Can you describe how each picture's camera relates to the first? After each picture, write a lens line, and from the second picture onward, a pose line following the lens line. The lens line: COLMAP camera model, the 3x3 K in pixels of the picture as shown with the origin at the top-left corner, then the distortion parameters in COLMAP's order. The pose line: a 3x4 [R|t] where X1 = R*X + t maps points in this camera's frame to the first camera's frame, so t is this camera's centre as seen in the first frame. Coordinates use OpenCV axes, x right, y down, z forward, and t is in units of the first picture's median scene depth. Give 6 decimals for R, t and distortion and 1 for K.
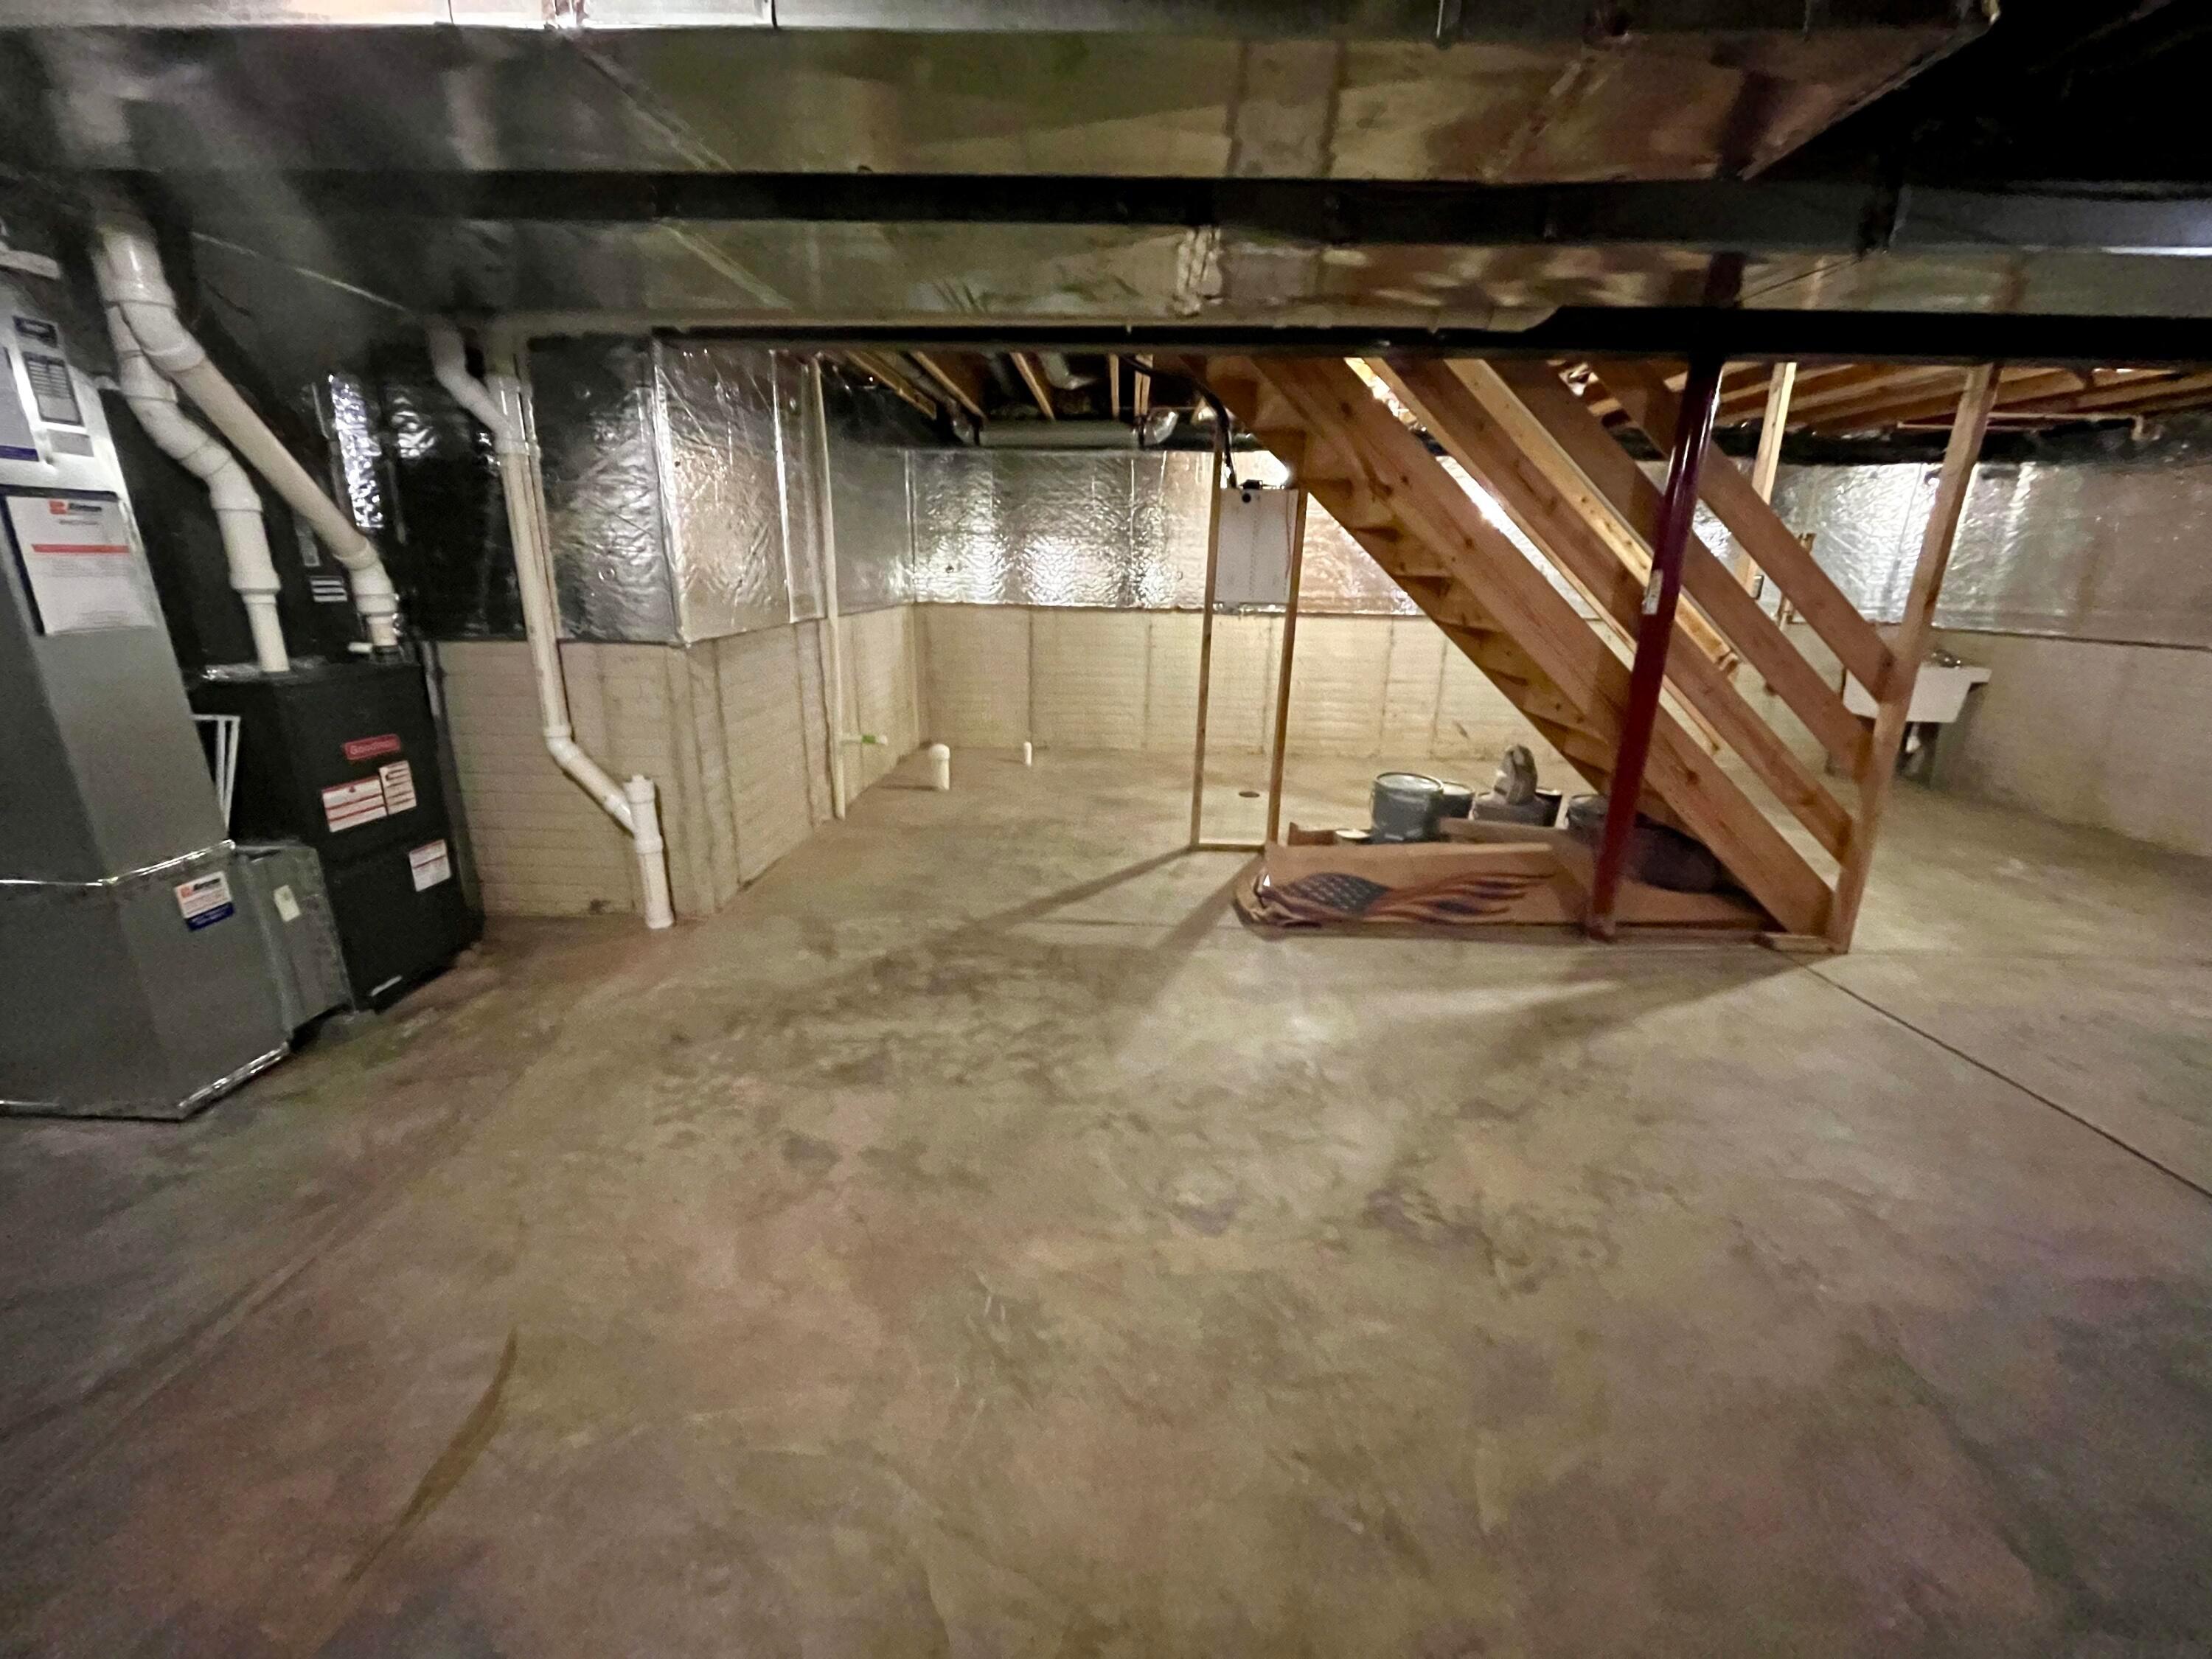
lens RADIAL K [[885.1, 0, 1094.7], [0, 885.1, 827.5], [0, 0, 1]] dist [-0.009204, 0.000351]
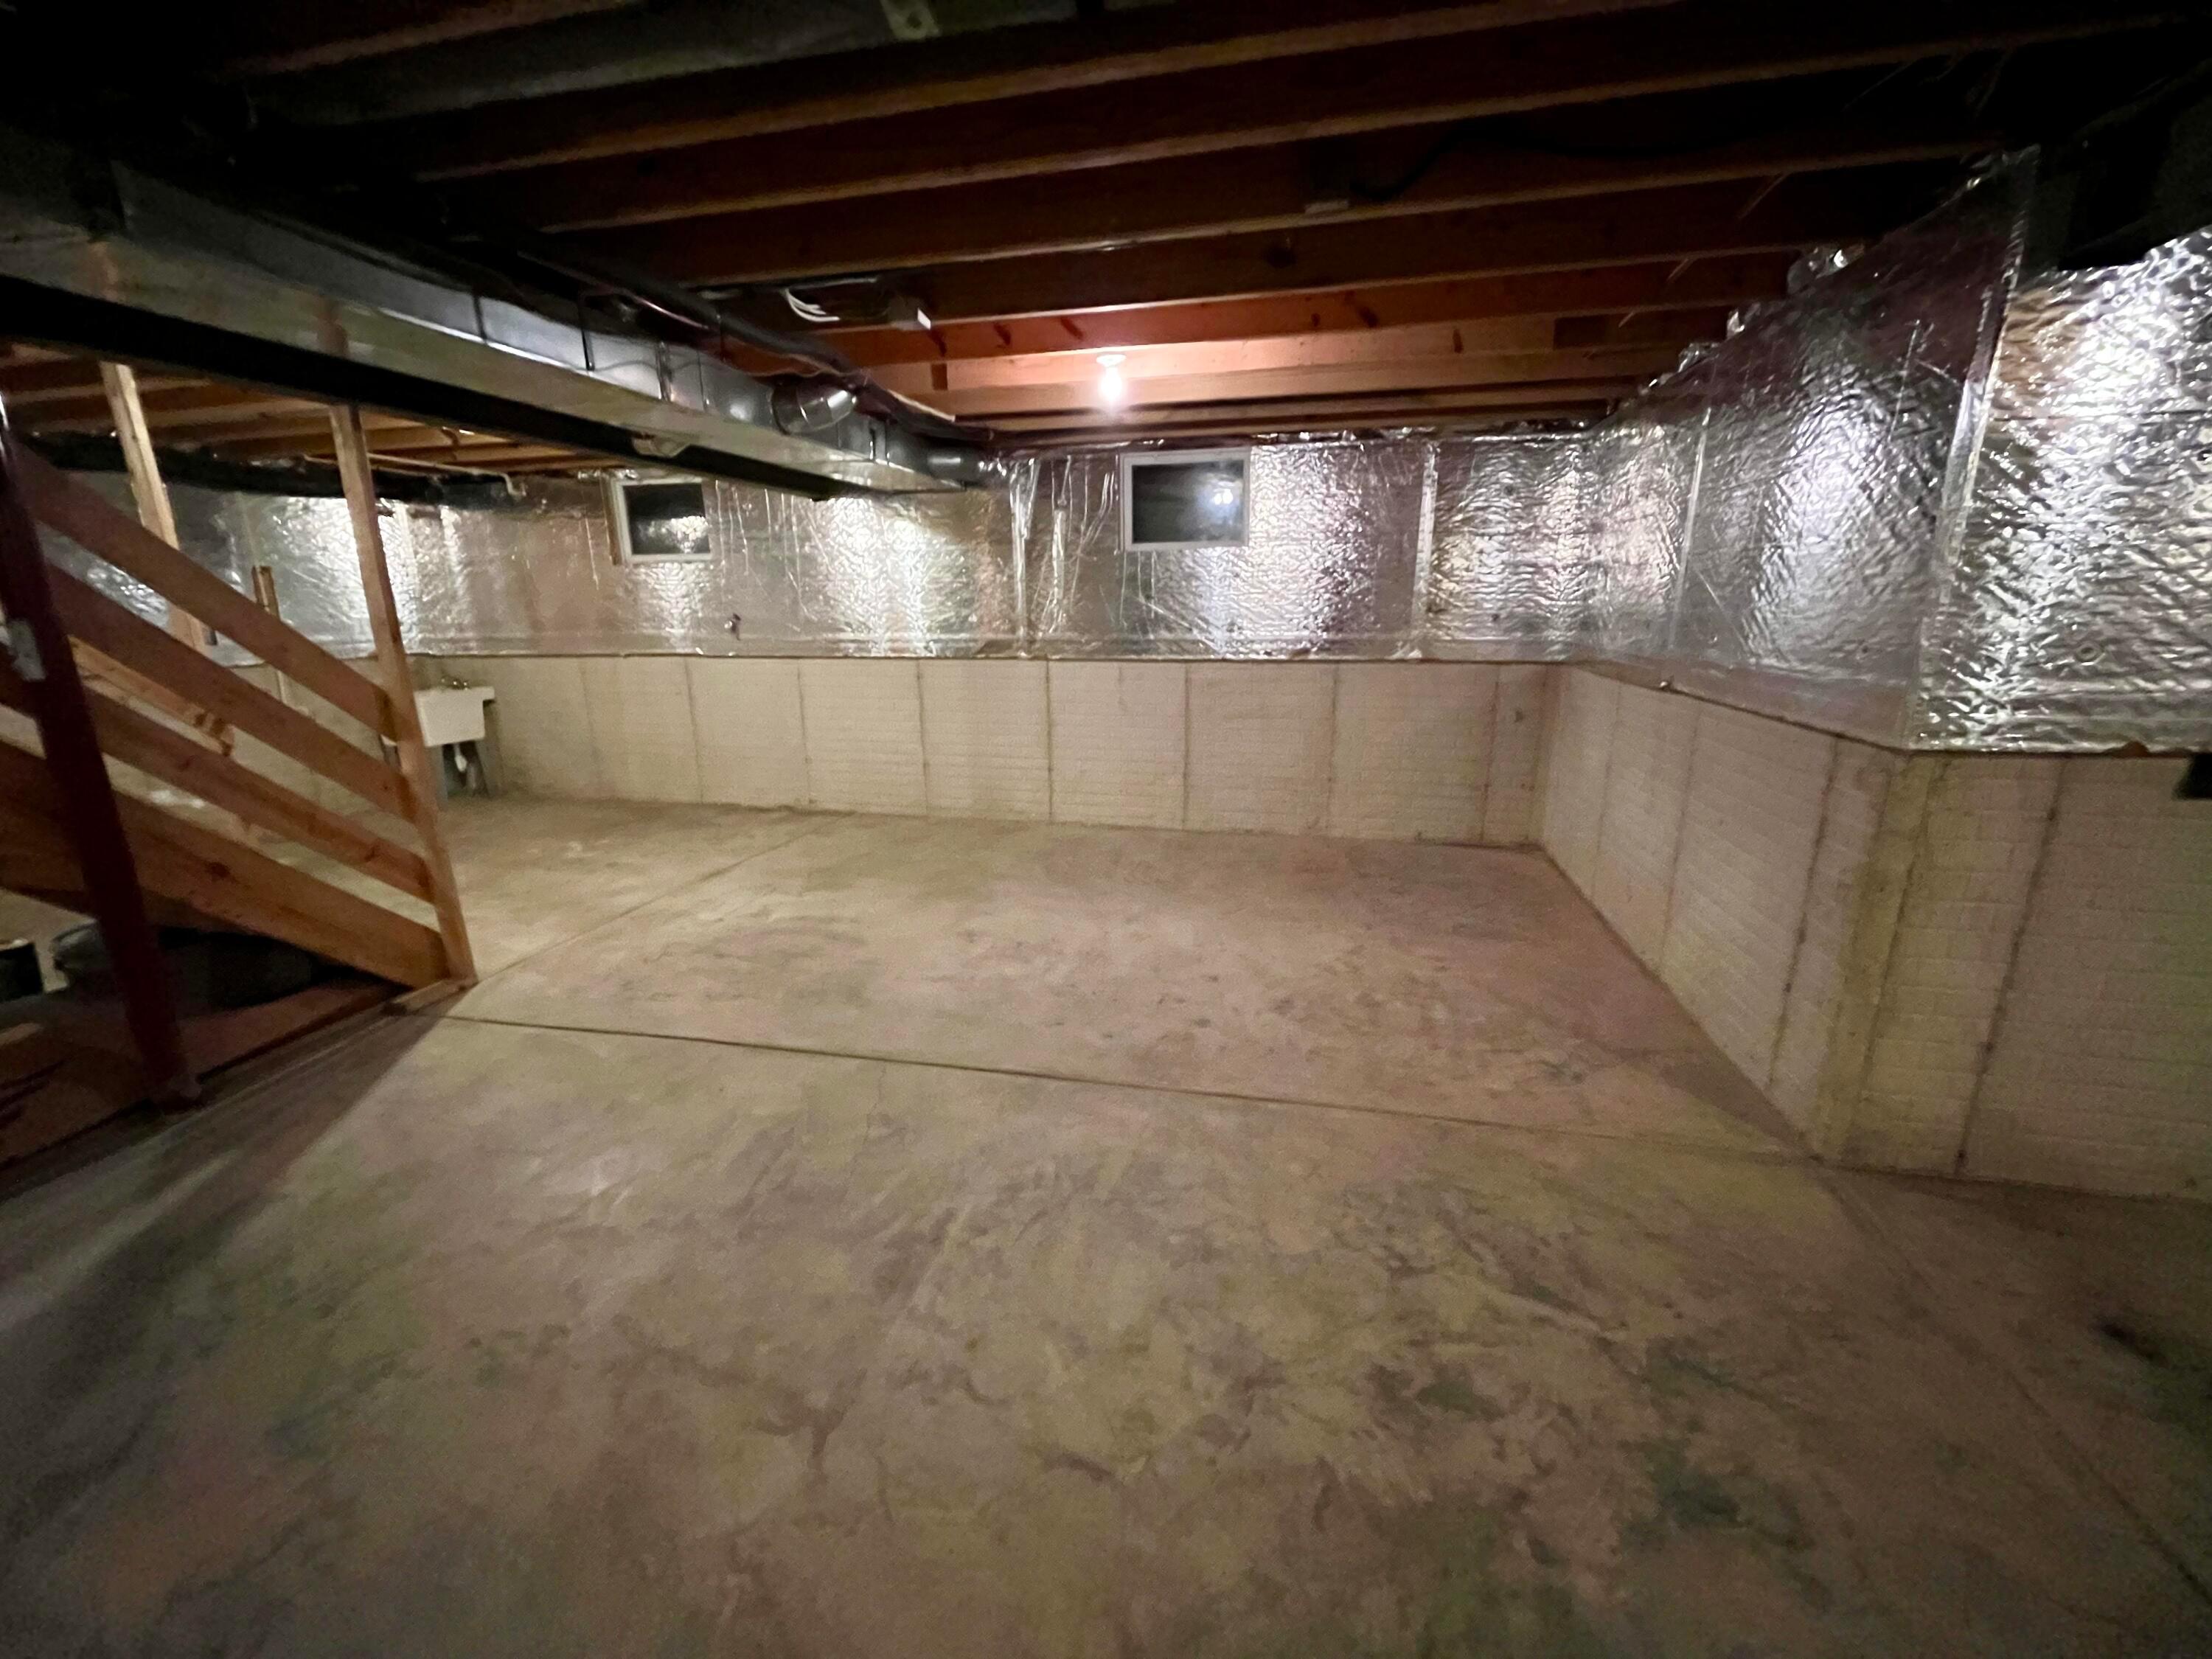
lens RADIAL K [[885.1, 0, 1101.0], [0, 885.1, 829.4], [0, 0, 1]] dist [-0.009204, 0.000351]
pose [[0.189829, -0.266586, 0.944932, 0.095282], [0.295654, 0.933280, 0.203904, -0.017645], [-0.936245, 0.240666, 0.255980, 0.034433]]
